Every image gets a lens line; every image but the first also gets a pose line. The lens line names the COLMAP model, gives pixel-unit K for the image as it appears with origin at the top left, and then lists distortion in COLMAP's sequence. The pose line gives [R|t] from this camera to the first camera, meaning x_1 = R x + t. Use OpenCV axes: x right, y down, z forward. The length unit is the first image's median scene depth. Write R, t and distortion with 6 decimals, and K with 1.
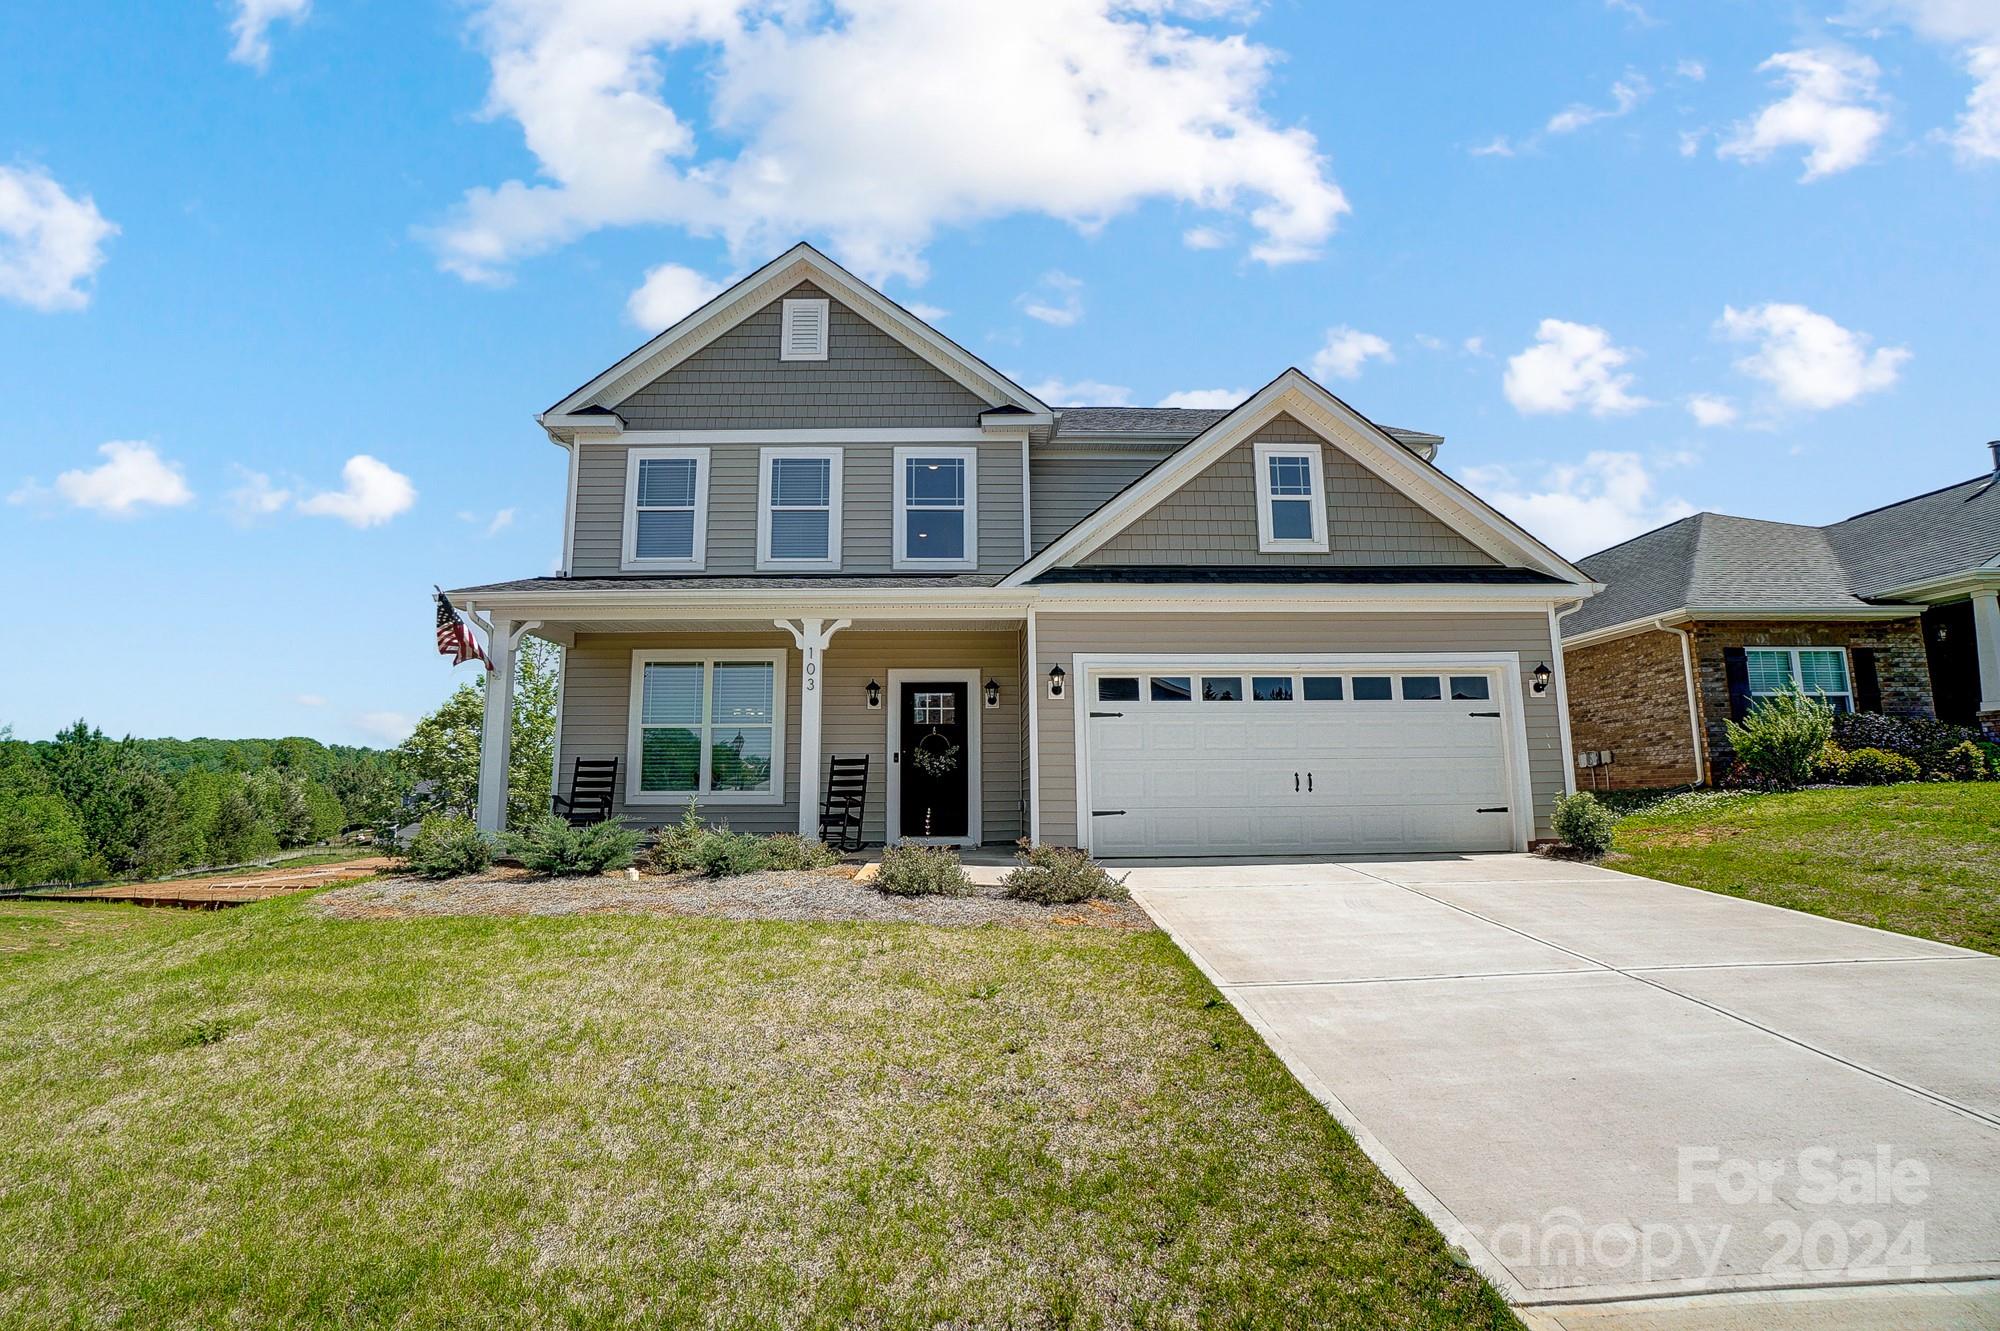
lens RADIAL K [[867.1, 0, 996.2], [0, 867.1, 670.7], [0, 0, 1]] dist [-0.052899, 0.020620]
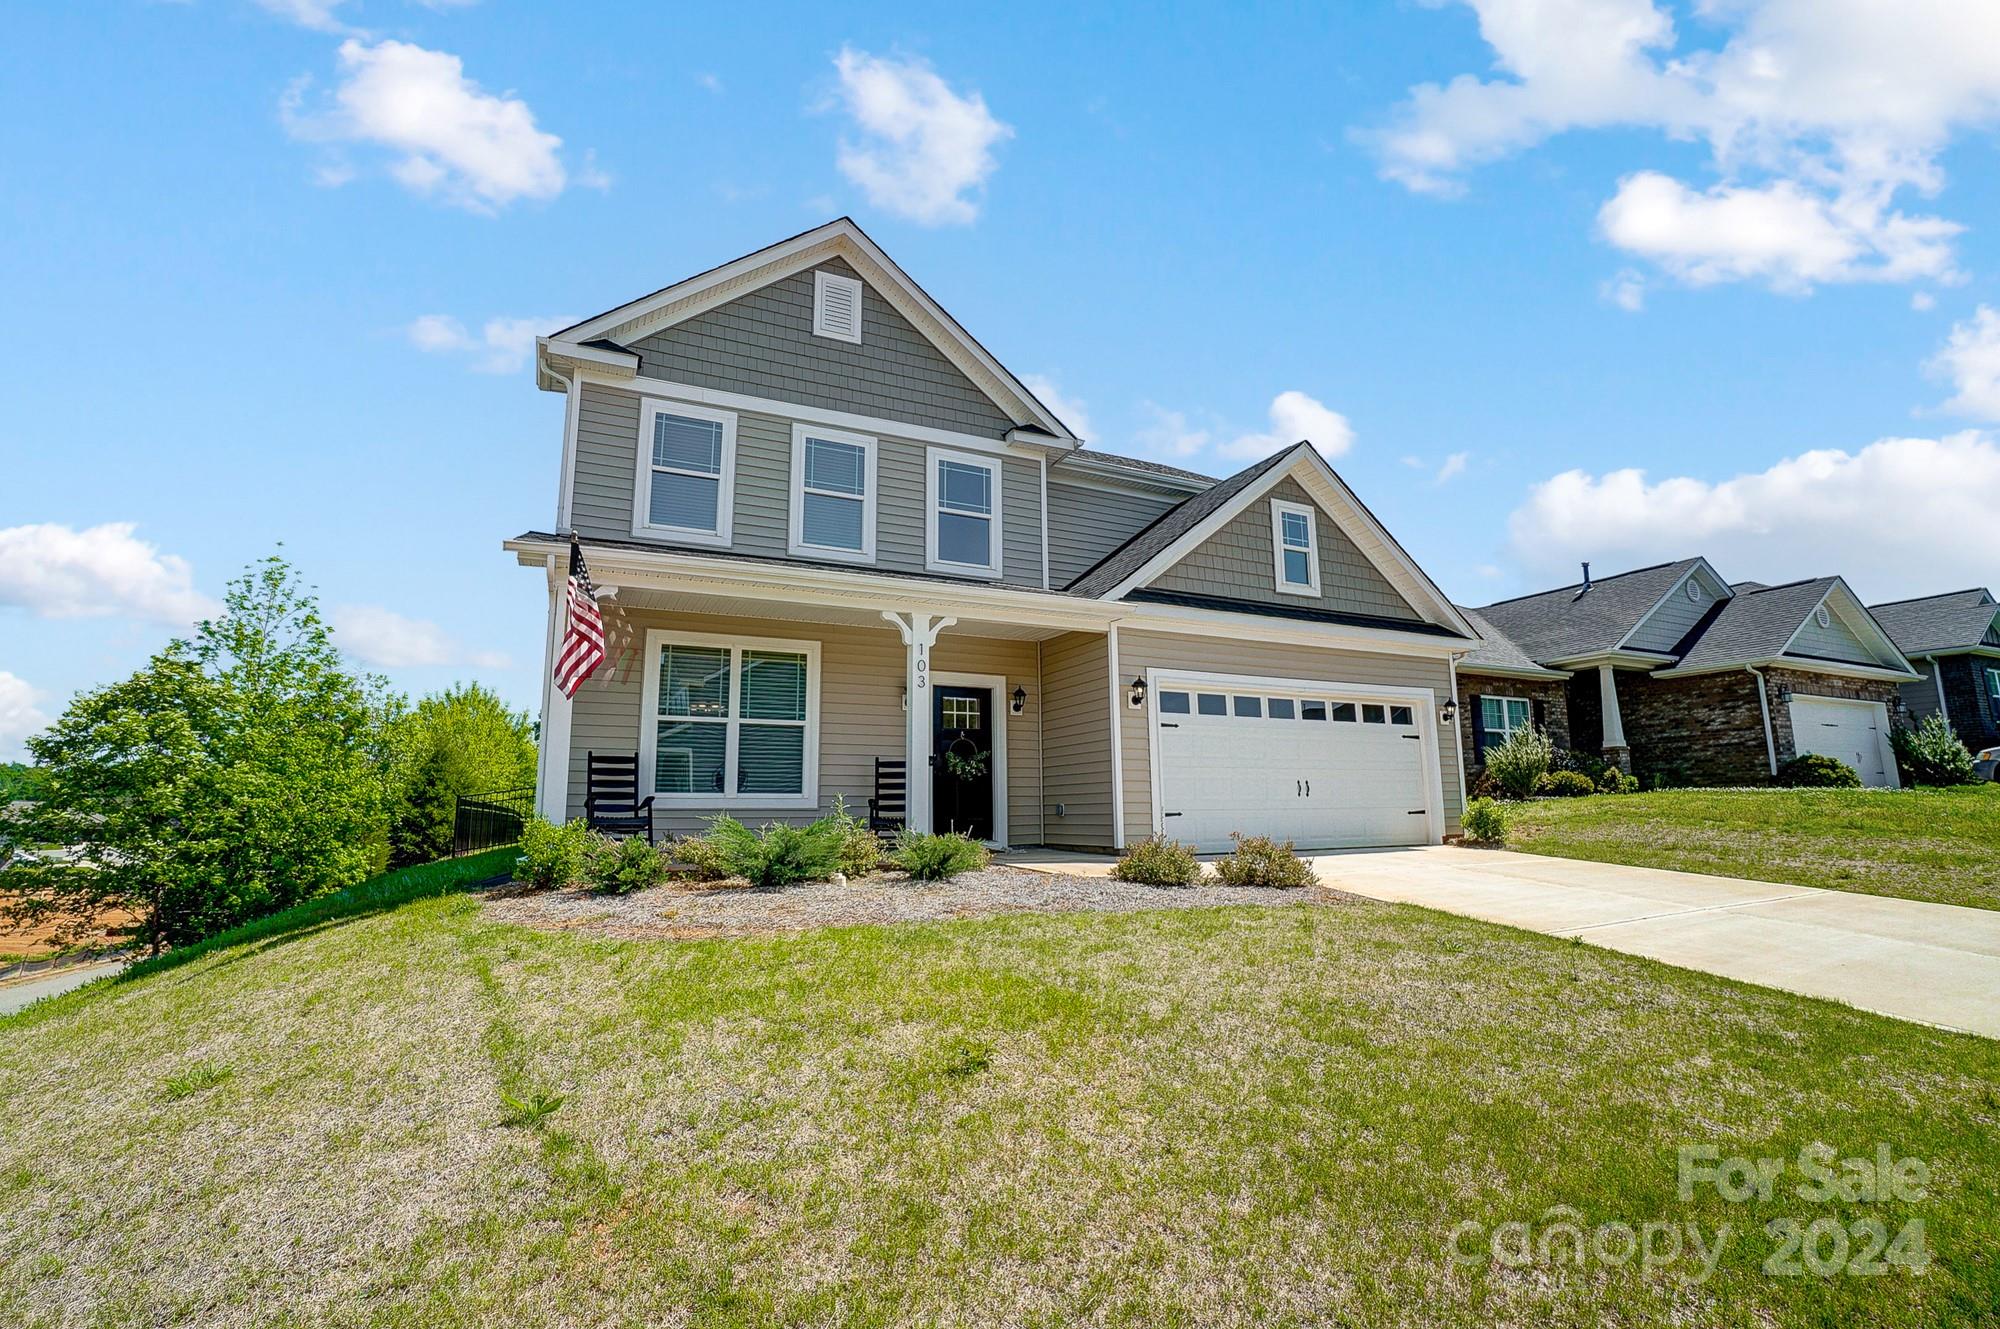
lens RADIAL K [[884.6, 0, 1000.0], [0, 884.6, 664.5], [0, 0, 1]] dist [-0.054714, 0.023915]
pose [[0.912667, 0.067008, 0.403173, -0.443973], [-0.055687, 0.997657, -0.039753, 0.025949], [-0.404892, 0.013829, 0.914260, 0.050484]]
